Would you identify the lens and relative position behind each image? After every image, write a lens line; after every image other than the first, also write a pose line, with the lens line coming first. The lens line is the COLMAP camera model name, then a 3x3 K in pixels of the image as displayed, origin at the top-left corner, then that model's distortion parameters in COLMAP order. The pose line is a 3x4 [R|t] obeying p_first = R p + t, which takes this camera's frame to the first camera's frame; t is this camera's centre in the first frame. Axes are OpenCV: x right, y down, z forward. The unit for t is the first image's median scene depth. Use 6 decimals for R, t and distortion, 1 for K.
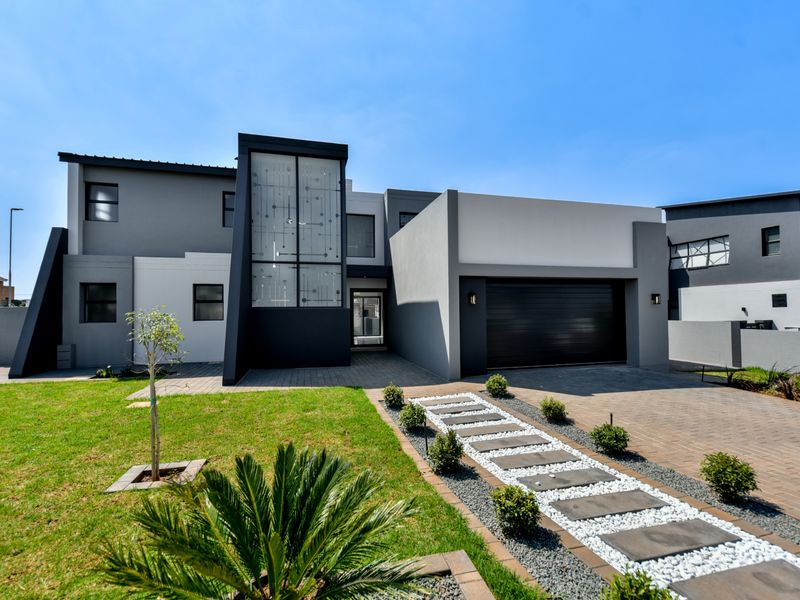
lens RADIAL K [[357.3, 0, 397.1], [0, 357.3, 305.0], [0, 0, 1]] dist [0.004722, 0.000283]
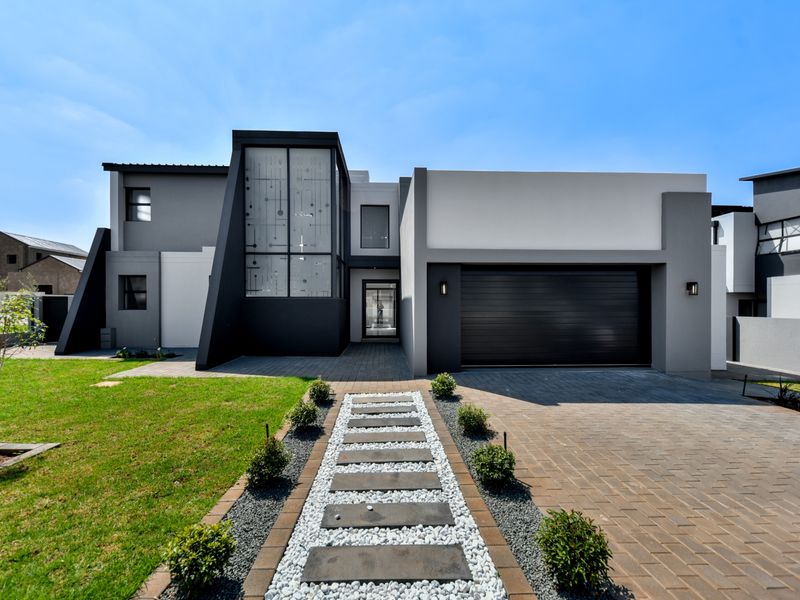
lens RADIAL K [[344.1, 0, 396.0], [0, 344.1, 305.1], [0, 0, 1]] dist [0.002894, -0.000440]
pose [[0.977109, 0.009353, -0.212533, 0.230027], [-0.005189, 0.999784, 0.020141, 0.007446], [0.212676, -0.018578, 0.976946, 0.103120]]
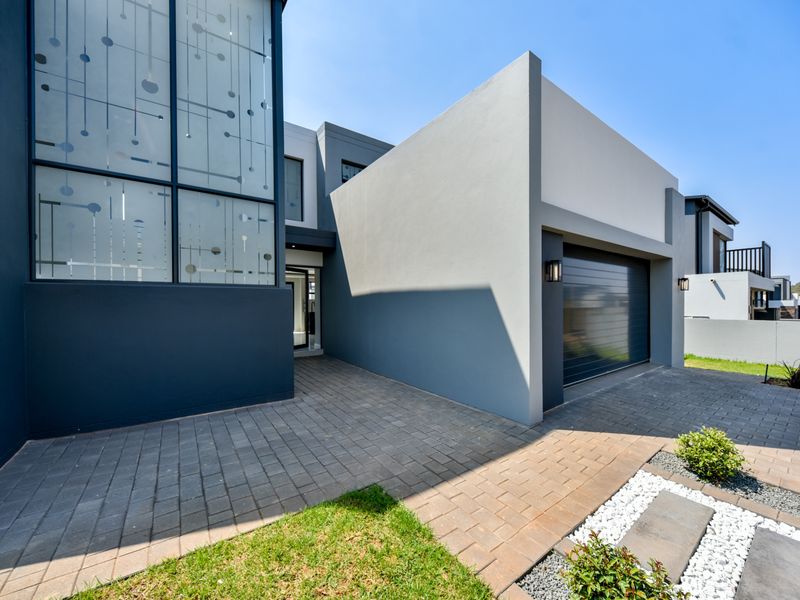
lens RADIAL K [[314.7, 0, 400.2], [0, 314.7, 307.1], [0, 0, 1]] dist [0.001095, -0.004169]
pose [[0.933946, -0.000467, 0.357414, -0.151922], [-0.008515, 0.999686, 0.023557, 0.023543], [-0.357313, -0.025045, 0.933649, 0.520678]]
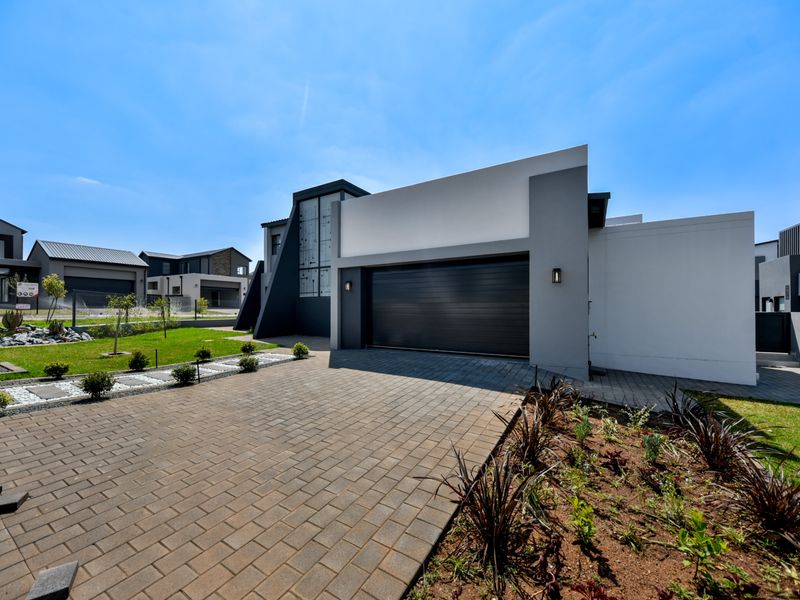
lens RADIAL K [[314.7, 0, 400.2], [0, 314.7, 307.1], [0, 0, 1]] dist [0.001095, -0.004169]
pose [[0.699093, 0.004721, -0.715015, 0.910738], [0.004116, 0.999935, 0.010626, 0.035967], [0.715019, -0.010372, 0.699028, 0.310370]]
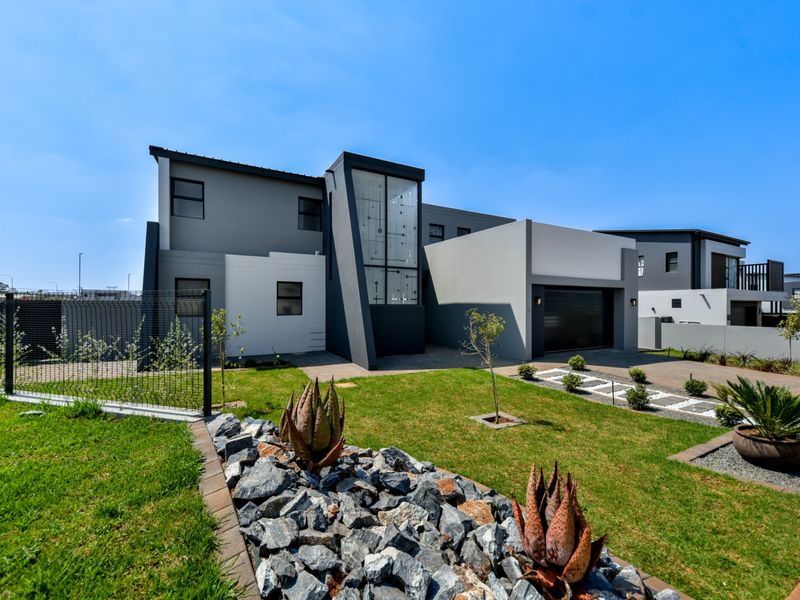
lens RADIAL K [[342.5, 0, 401.9], [0, 342.5, 306.1], [0, 0, 1]] dist [0.001346, -0.000079]
pose [[0.968563, 0.011739, 0.248490, -0.502722], [-0.016809, 0.999691, 0.018291, -0.010760], [-0.248199, -0.021893, 0.968462, -0.104544]]
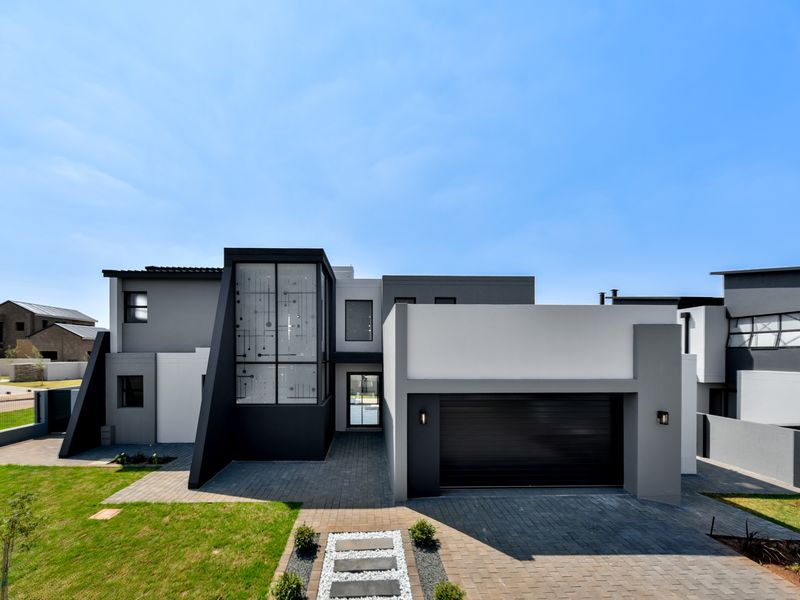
lens RADIAL K [[327.1, 0, 375.5], [0, 327.1, 355.0], [0, 0, 1]] dist [0.002220, -0.000371]
pose [[0.974094, 0.011637, -0.225843, 0.232754], [-0.006421, 0.999696, 0.023818, -0.166407], [0.226051, -0.021751, 0.973872, 0.109248]]
